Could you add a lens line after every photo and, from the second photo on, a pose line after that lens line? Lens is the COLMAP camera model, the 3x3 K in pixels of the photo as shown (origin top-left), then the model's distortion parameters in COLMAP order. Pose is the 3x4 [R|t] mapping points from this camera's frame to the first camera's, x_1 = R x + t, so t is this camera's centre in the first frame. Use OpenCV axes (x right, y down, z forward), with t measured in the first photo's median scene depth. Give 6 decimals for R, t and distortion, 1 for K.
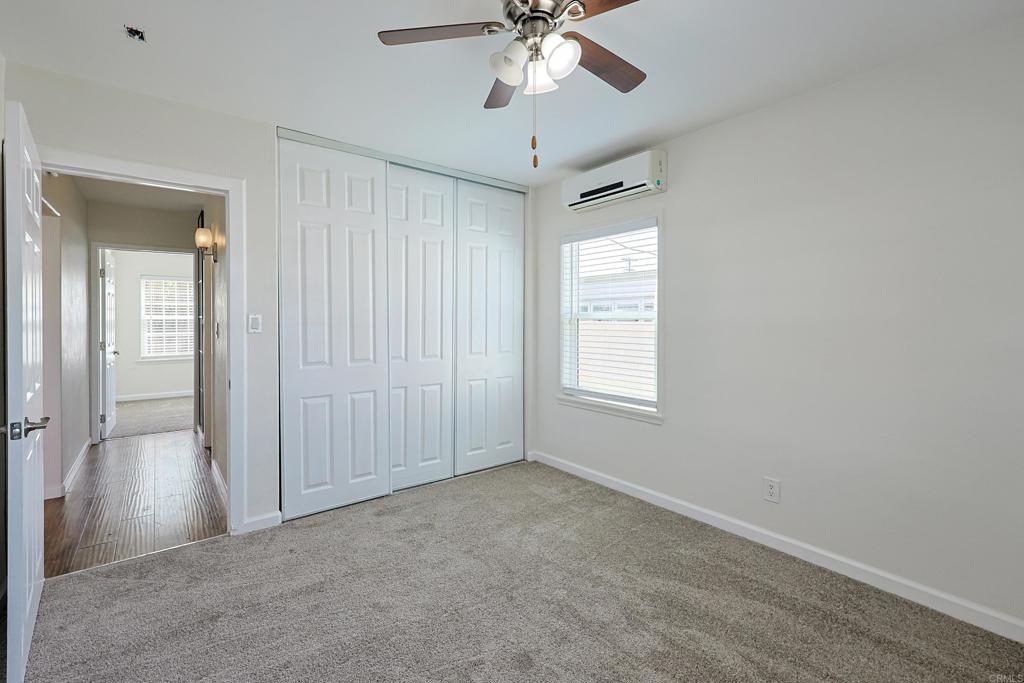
lens RADIAL K [[448.1, 0, 508.7], [0, 448.1, 324.1], [0, 0, 1]] dist [0.005355, 0.000230]
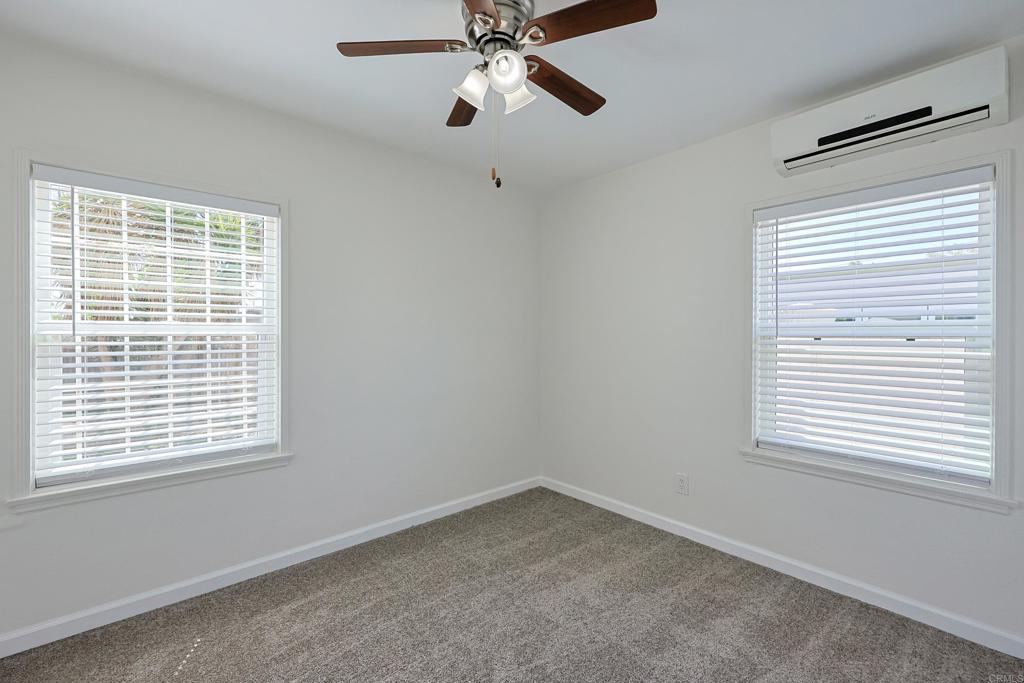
lens RADIAL K [[442.4, 0, 515.8], [0, 442.4, 337.6], [0, 0, 1]] dist [0.017474, 0.000198]
pose [[0.997118, 0.001375, 0.075852, -0.377974], [-0.000936, 0.999983, -0.005822, -0.005842], [-0.075859, 0.005734, 0.997102, 0.485965]]
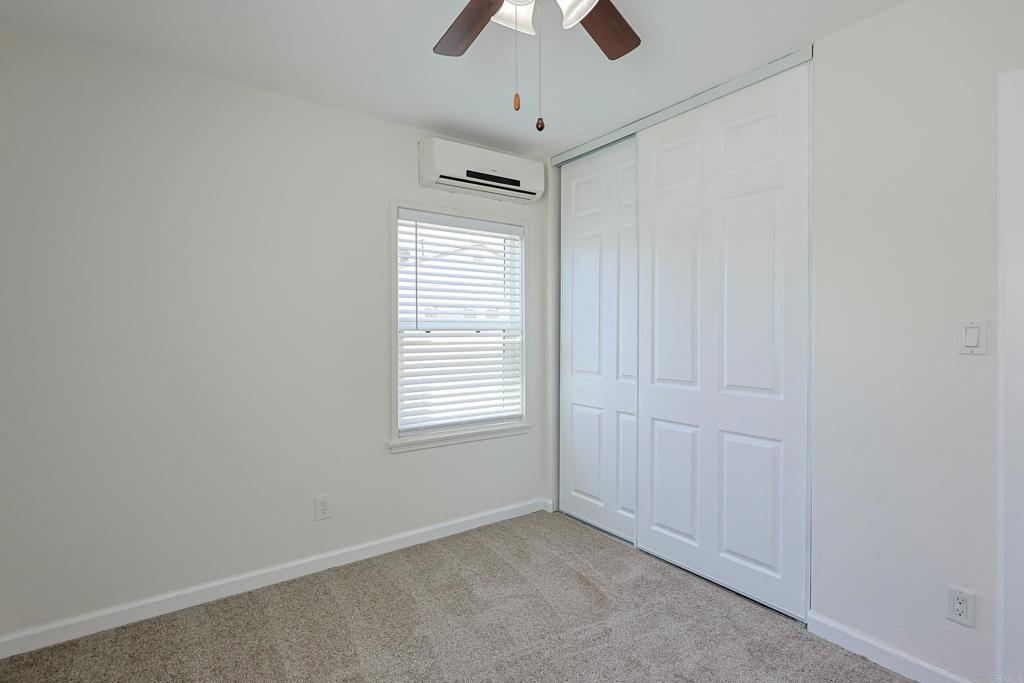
lens RADIAL K [[496.2, 0, 493.8], [0, 496.2, 332.7], [0, 0, 1]] dist [0.010940, 0.000411]
pose [[0.054991, -0.006261, 0.998467, -0.855223], [0.013309, 0.999896, 0.005537, -0.011217], [-0.998398, 0.012984, 0.055068, 1.098199]]
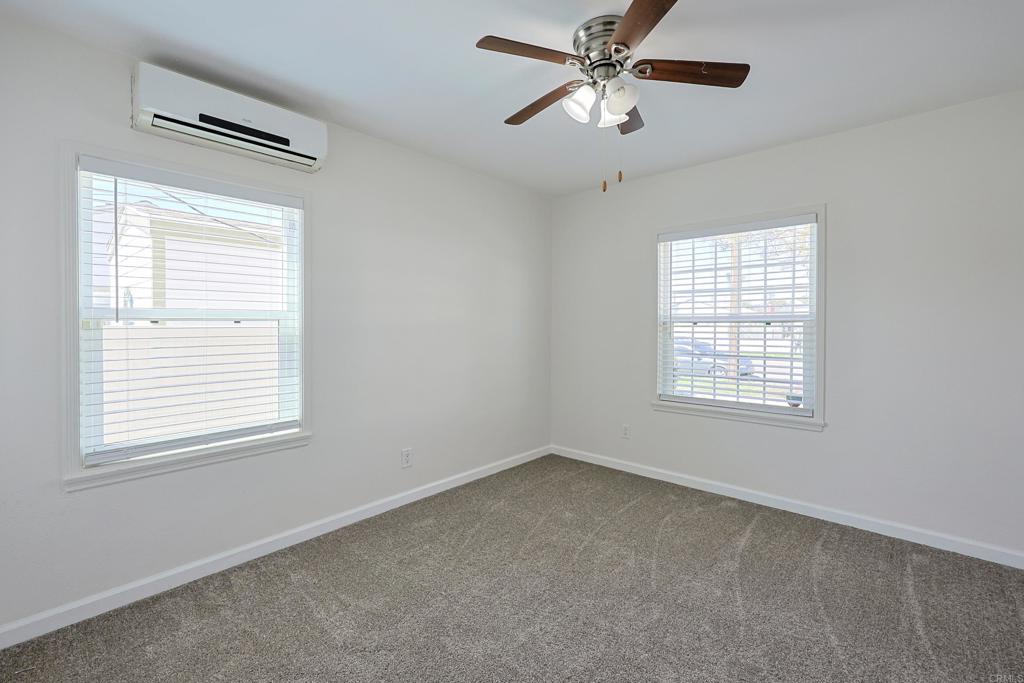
lens RADIAL K [[453.5, 0, 512.9], [0, 453.5, 331.4], [0, 0, 1]] dist [0.019419, 0.000070]
pose [[-0.173588, -0.018980, 0.984635, -0.638939], [0.007677, 0.999758, 0.020625, -0.006223], [-0.984788, 0.011139, -0.173400, 0.838909]]
